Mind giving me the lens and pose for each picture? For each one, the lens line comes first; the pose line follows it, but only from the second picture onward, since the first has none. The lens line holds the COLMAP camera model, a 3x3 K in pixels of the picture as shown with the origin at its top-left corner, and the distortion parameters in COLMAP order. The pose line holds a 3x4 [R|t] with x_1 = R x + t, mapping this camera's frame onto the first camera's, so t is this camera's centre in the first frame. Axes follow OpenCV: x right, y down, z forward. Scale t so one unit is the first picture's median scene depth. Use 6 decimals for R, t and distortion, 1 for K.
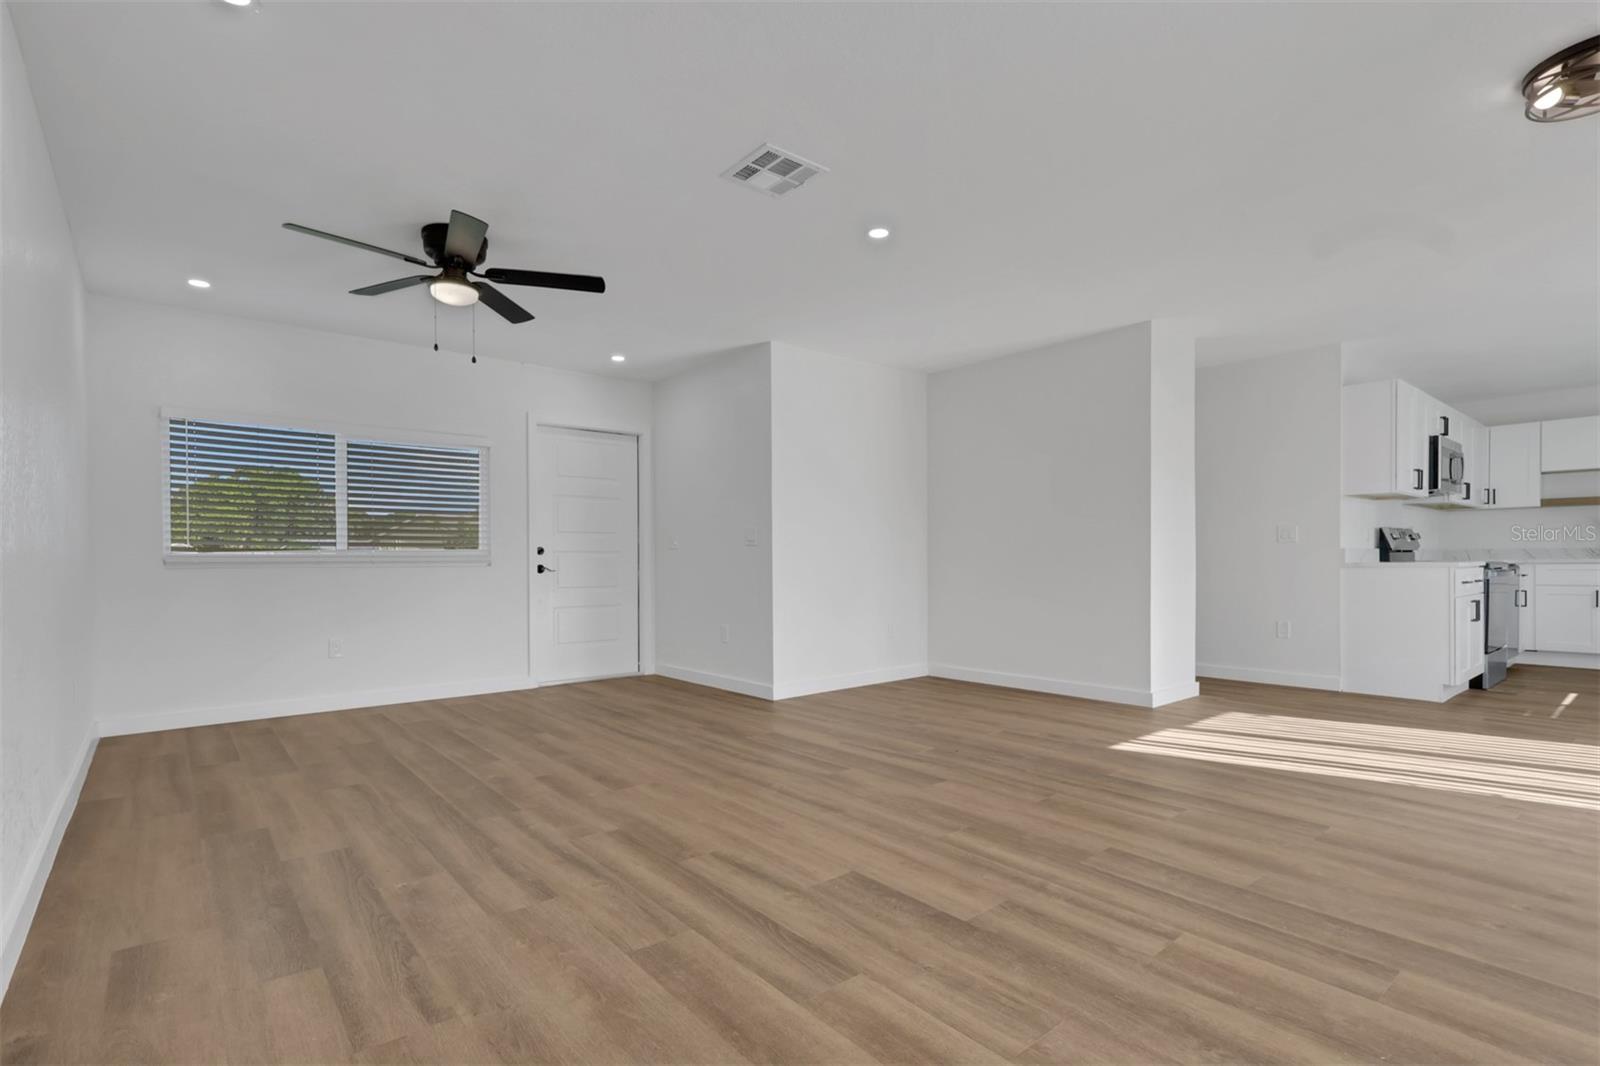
lens RADIAL K [[758.6, 0, 805.3], [0, 758.6, 568.7], [0, 0, 1]] dist [-0.000343, 0.000371]
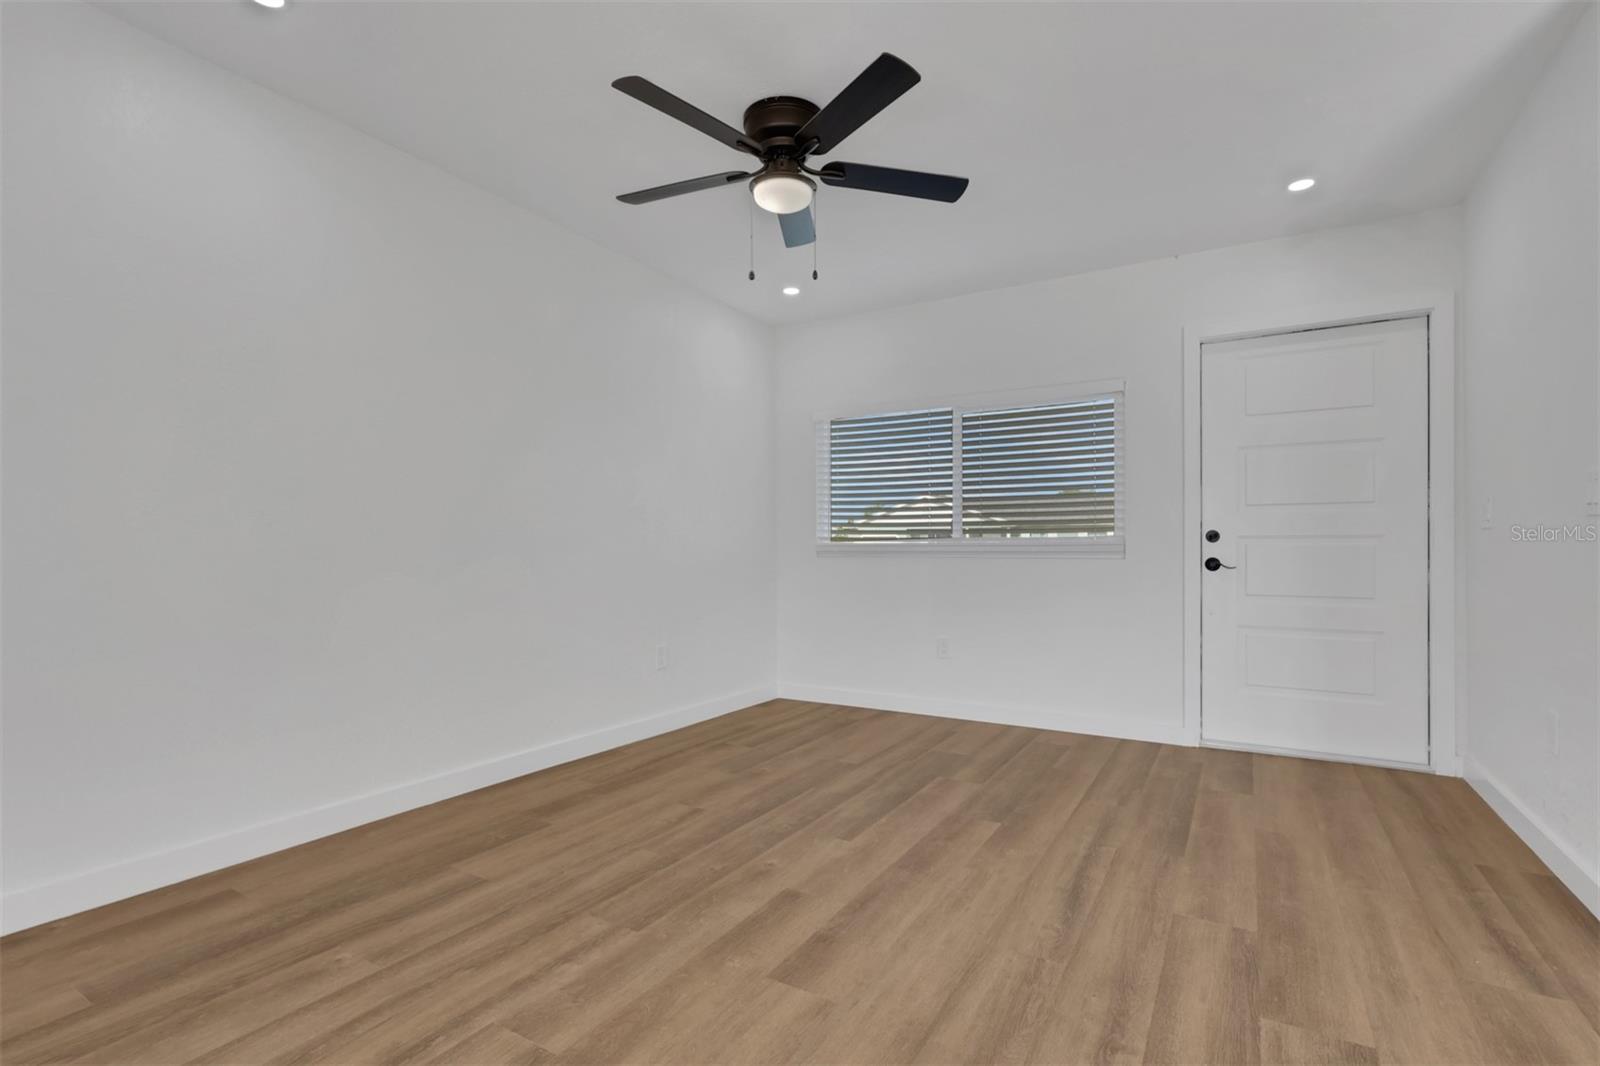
lens RADIAL K [[756.5, 0, 801.0], [0, 756.5, 543.9], [0, 0, 1]] dist [-0.000838, -0.000187]
pose [[0.324066, -0.004291, -0.946025, 0.252847], [-0.014018, 0.999858, -0.009338, -0.010172], [0.945930, 0.016287, 0.323960, 0.800080]]
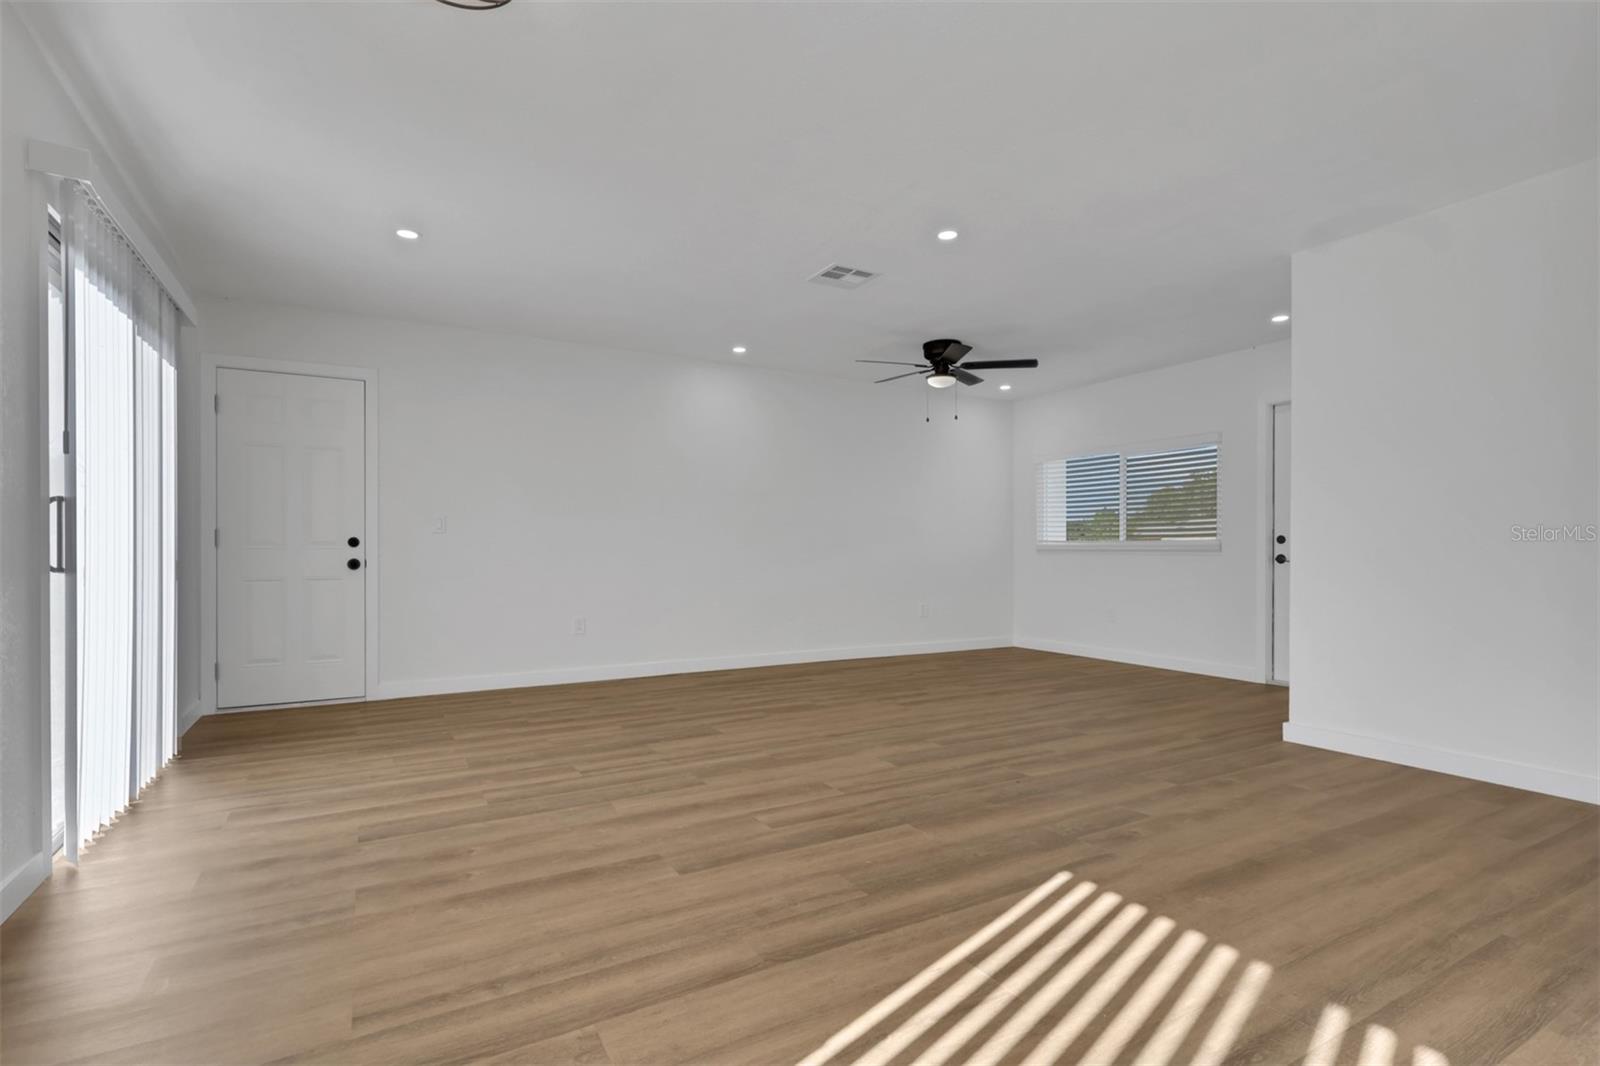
lens RADIAL K [[774.9, 0, 799.6], [0, 774.9, 549.1], [0, 0, 1]] dist [-0.001169, -0.000326]
pose [[-0.181862, 0.004208, -0.983315, 1.211372], [-0.012283, 0.999903, 0.006551, -0.018929], [0.983247, 0.013269, -0.181793, 1.030792]]
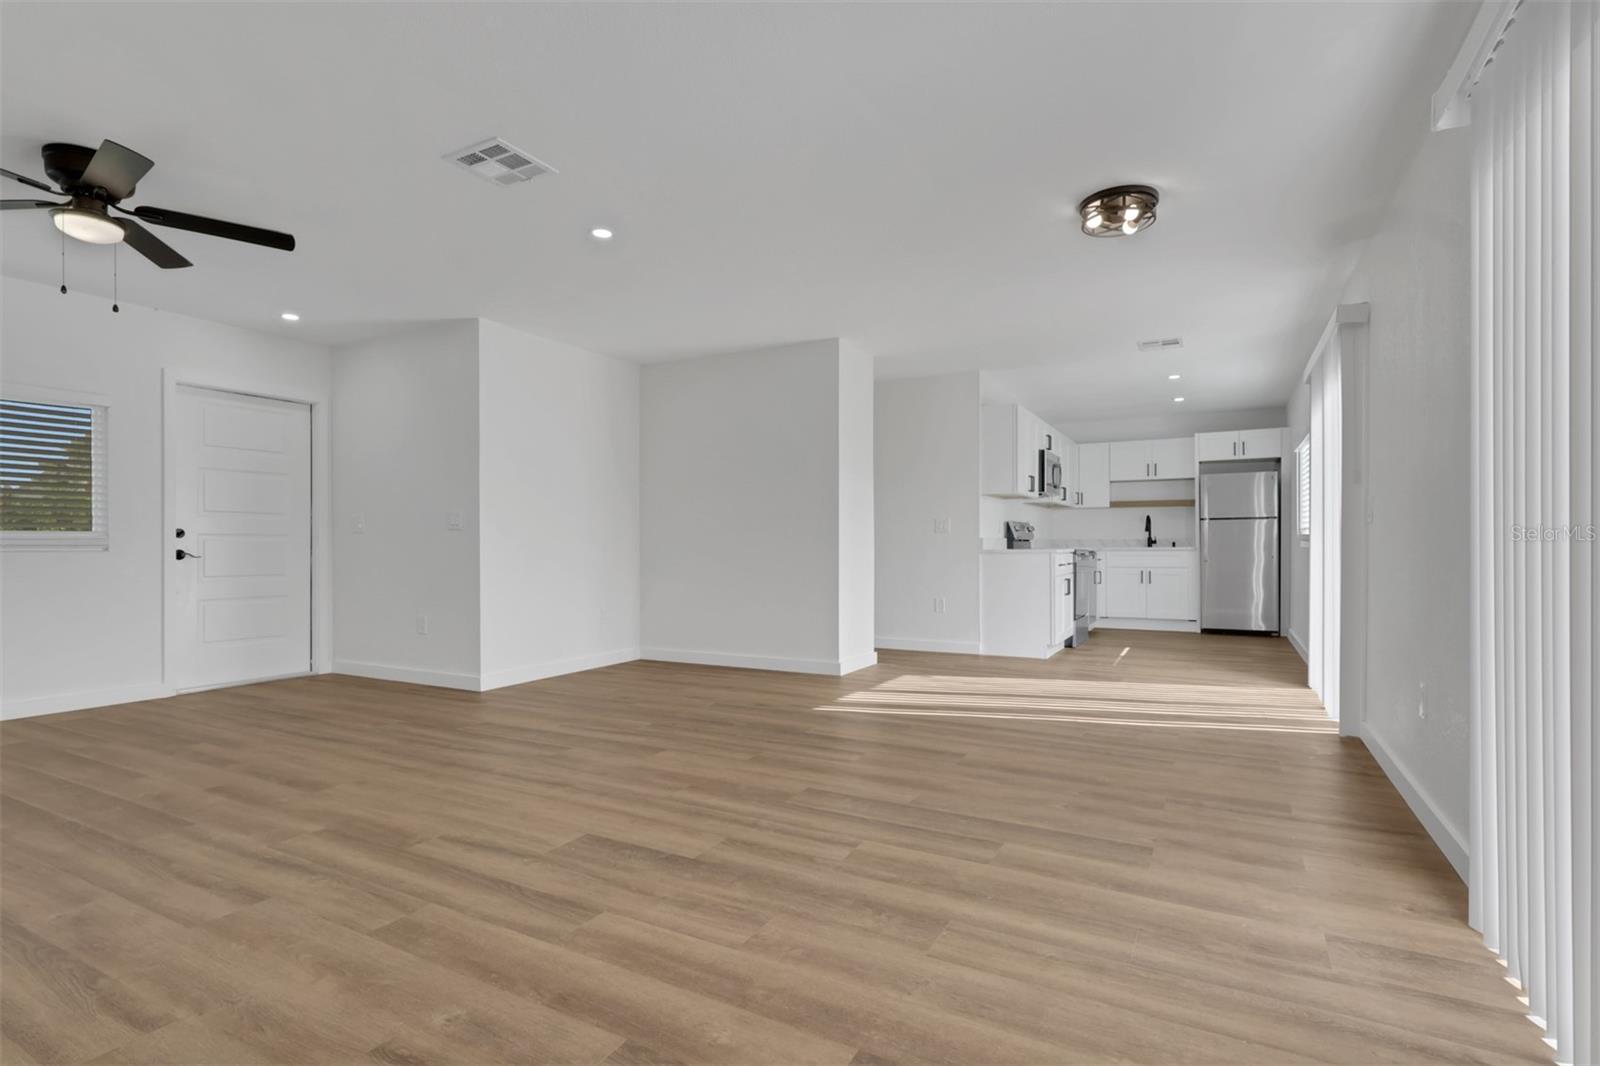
lens RADIAL K [[774.9, 0, 799.6], [0, 774.9, 549.1], [0, 0, 1]] dist [-0.001169, -0.000326]
pose [[0.929719, 0.002562, 0.368260, -0.044011], [0.000583, 0.999964, -0.008428, 0.003080], [-0.368268, 0.008051, 0.929685, -0.095116]]
